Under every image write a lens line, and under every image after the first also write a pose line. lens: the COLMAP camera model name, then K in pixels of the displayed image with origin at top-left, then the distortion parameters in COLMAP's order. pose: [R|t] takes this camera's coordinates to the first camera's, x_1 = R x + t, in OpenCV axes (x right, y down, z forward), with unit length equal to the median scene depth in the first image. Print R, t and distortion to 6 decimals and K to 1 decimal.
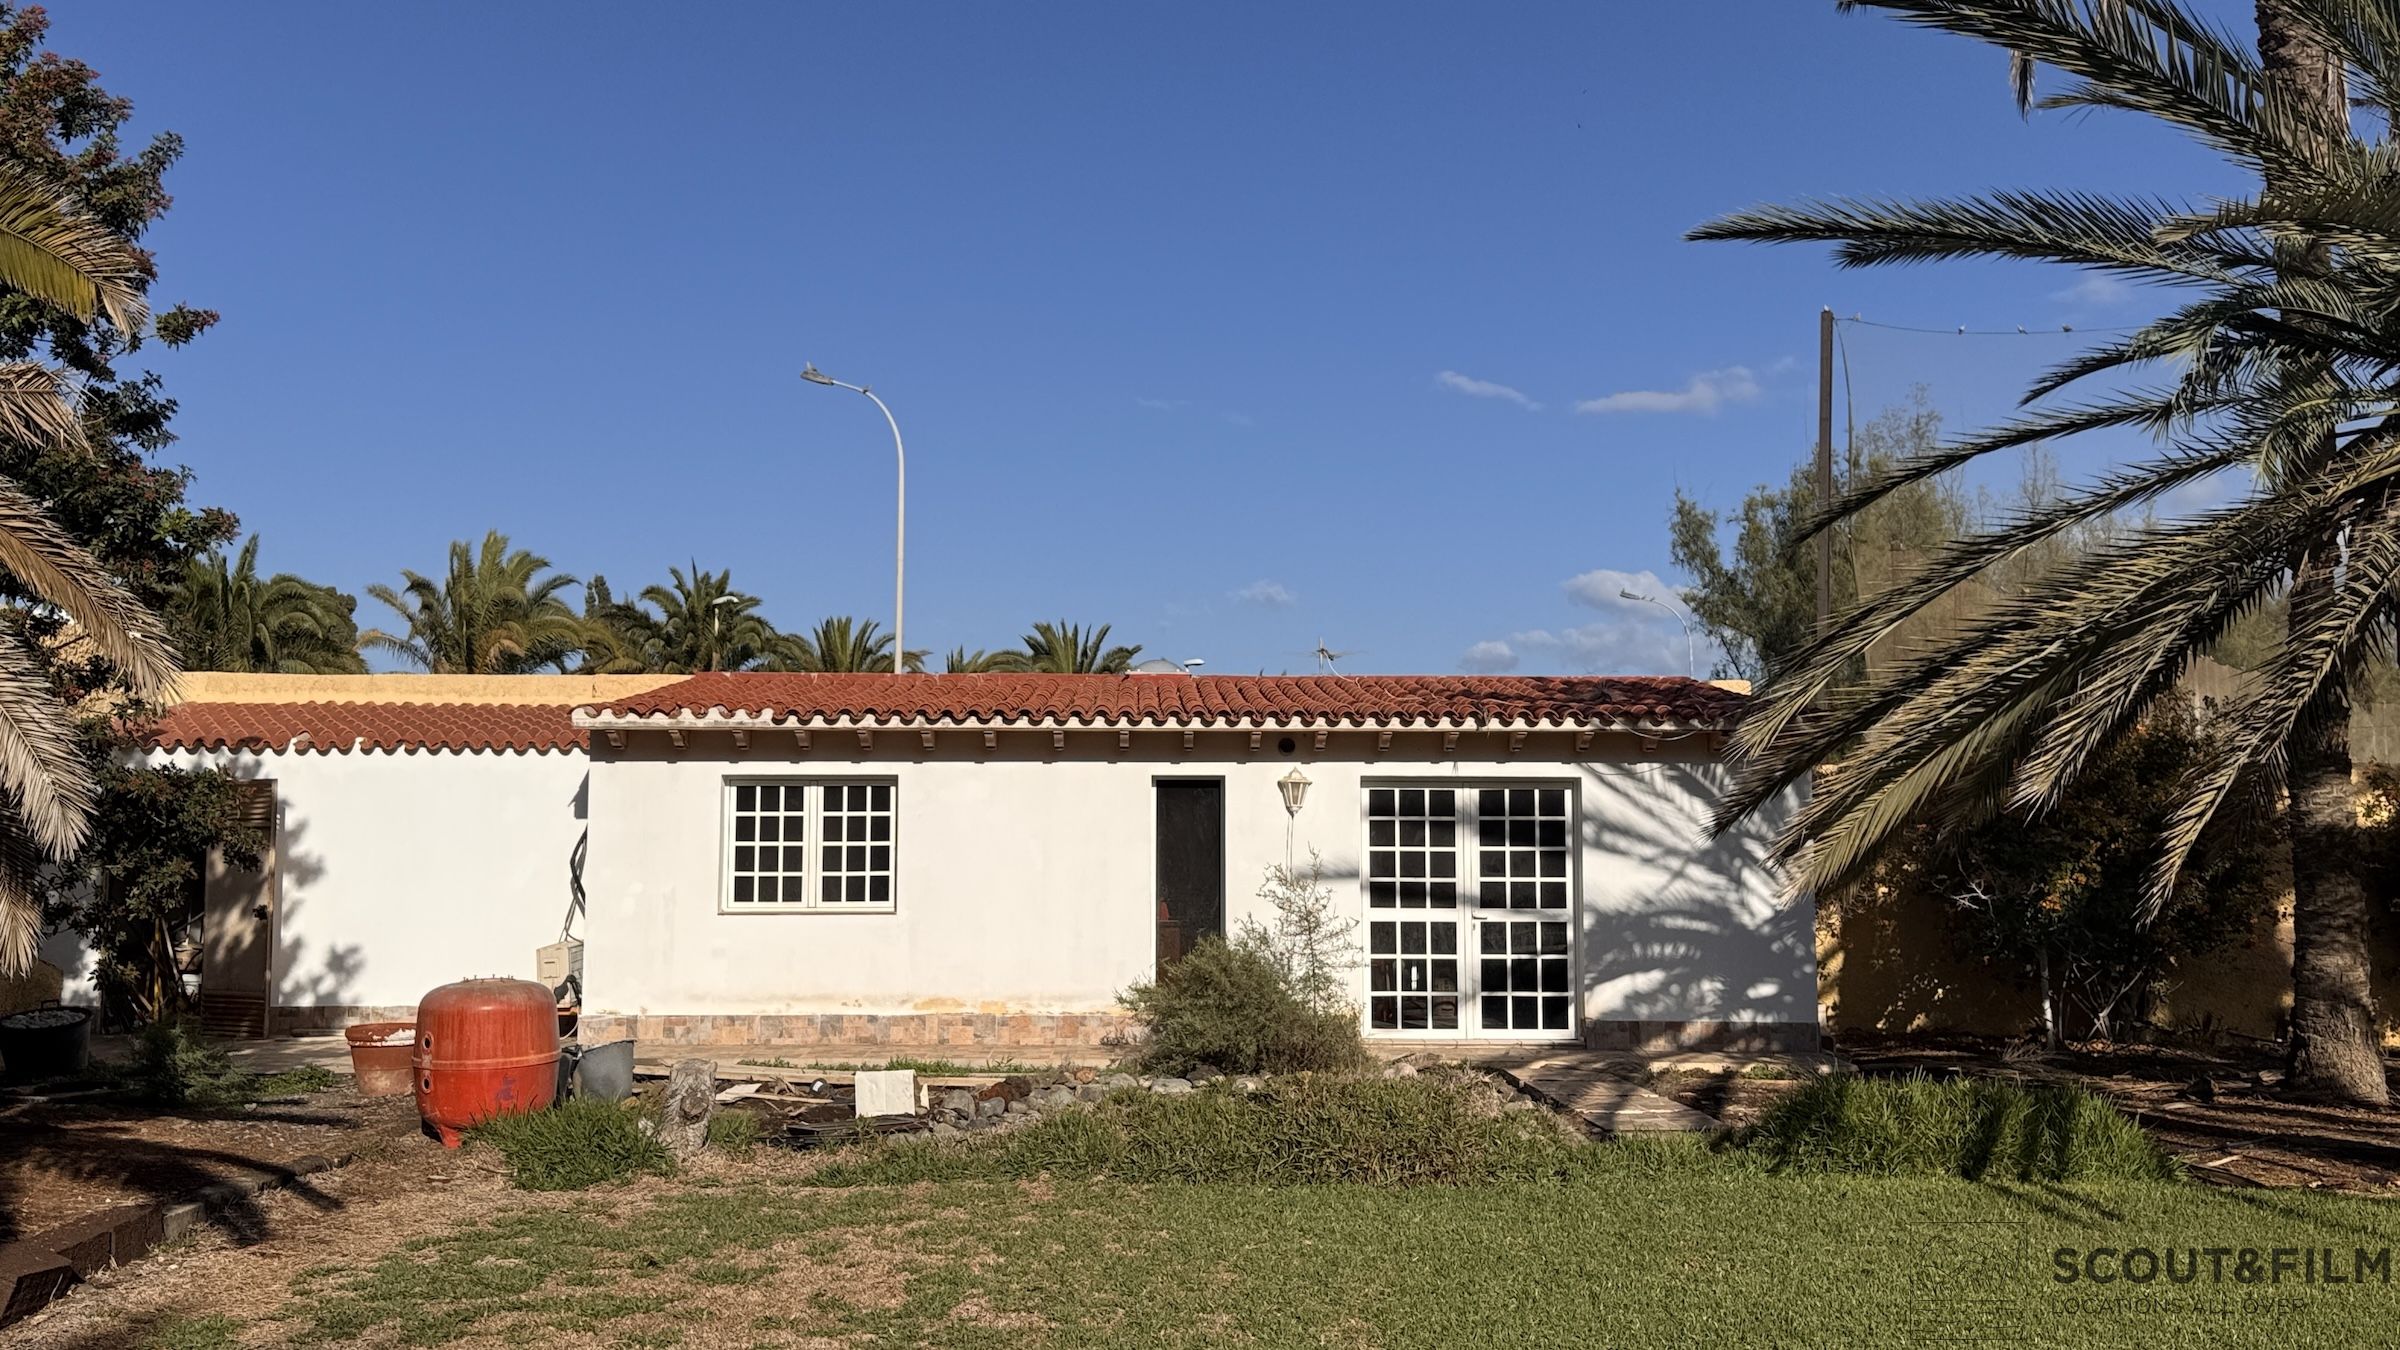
lens RADIAL K [[2147.1, 0, 1211.7], [0, 2147.1, 689.1], [0, 0, 1]] dist [0.167370, -0.296632]
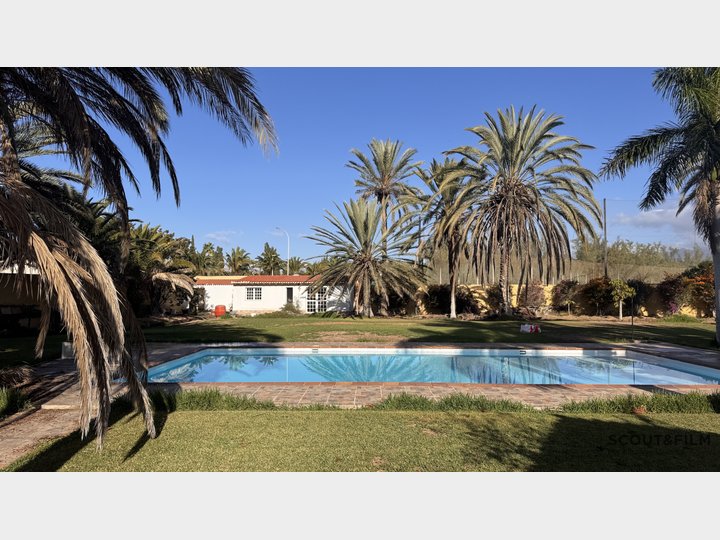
lens RADIAL K [[496.5, 0, 360.0], [0, 496.5, 270.0], [0, 0, 1]] dist [0.098048, -0.001228]
pose [[0.993477, -0.006222, -0.113864, 0.594648], [0.009117, 0.999648, 0.024924, -0.098746], [0.113669, -0.025799, 0.993184, -1.318666]]
